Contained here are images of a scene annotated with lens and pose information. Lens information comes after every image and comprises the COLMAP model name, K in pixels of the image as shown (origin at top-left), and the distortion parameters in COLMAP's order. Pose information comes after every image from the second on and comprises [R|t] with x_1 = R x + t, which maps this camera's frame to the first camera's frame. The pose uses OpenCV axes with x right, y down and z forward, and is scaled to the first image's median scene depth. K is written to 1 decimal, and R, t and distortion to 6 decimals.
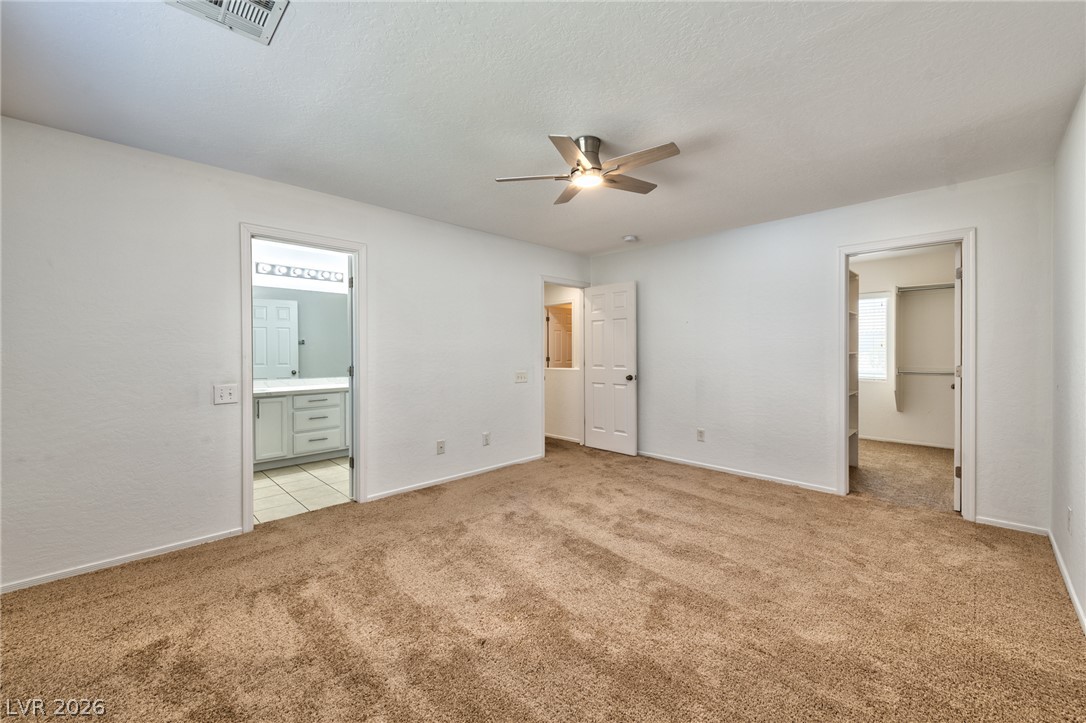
lens RADIAL K [[438.0, 0, 541.5], [0, 438.0, 352.6], [0, 0, 1]] dist [0.000513, -0.000802]
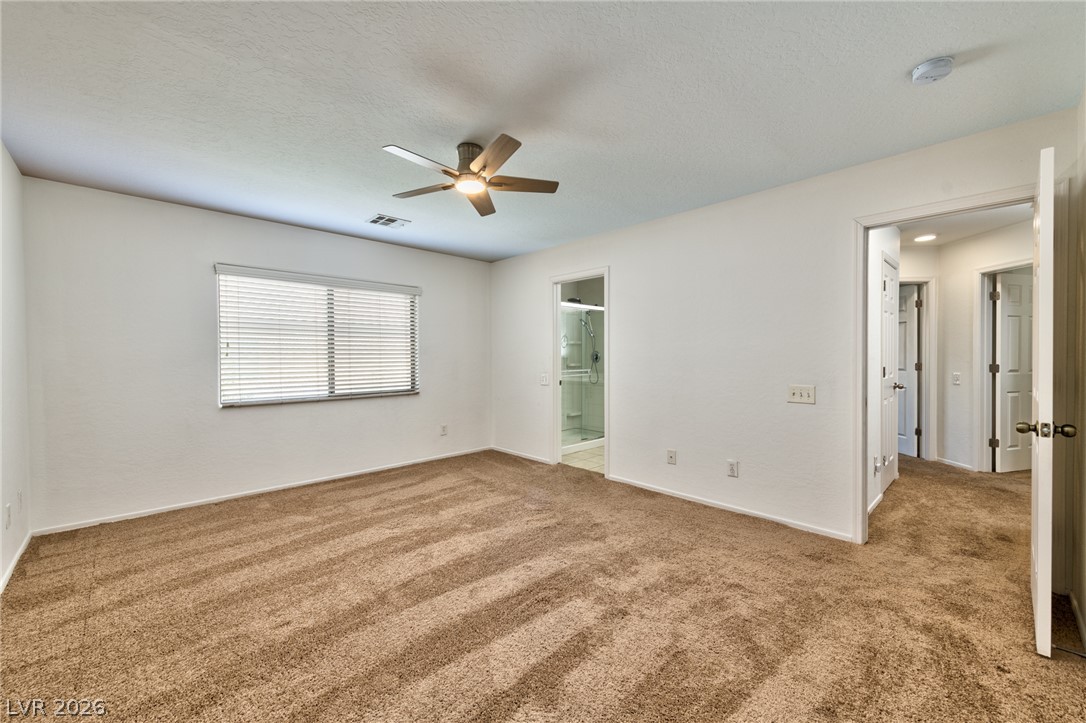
lens RADIAL K [[439.2, 0, 563.4], [0, 439.2, 359.9], [0, 0, 1]] dist [0.020925, -0.000134]
pose [[-0.017720, 0.005124, -0.999830, 0.797743], [-0.006584, 0.999965, 0.005242, 0.005574], [0.999821, 0.006676, -0.017686, 0.876796]]
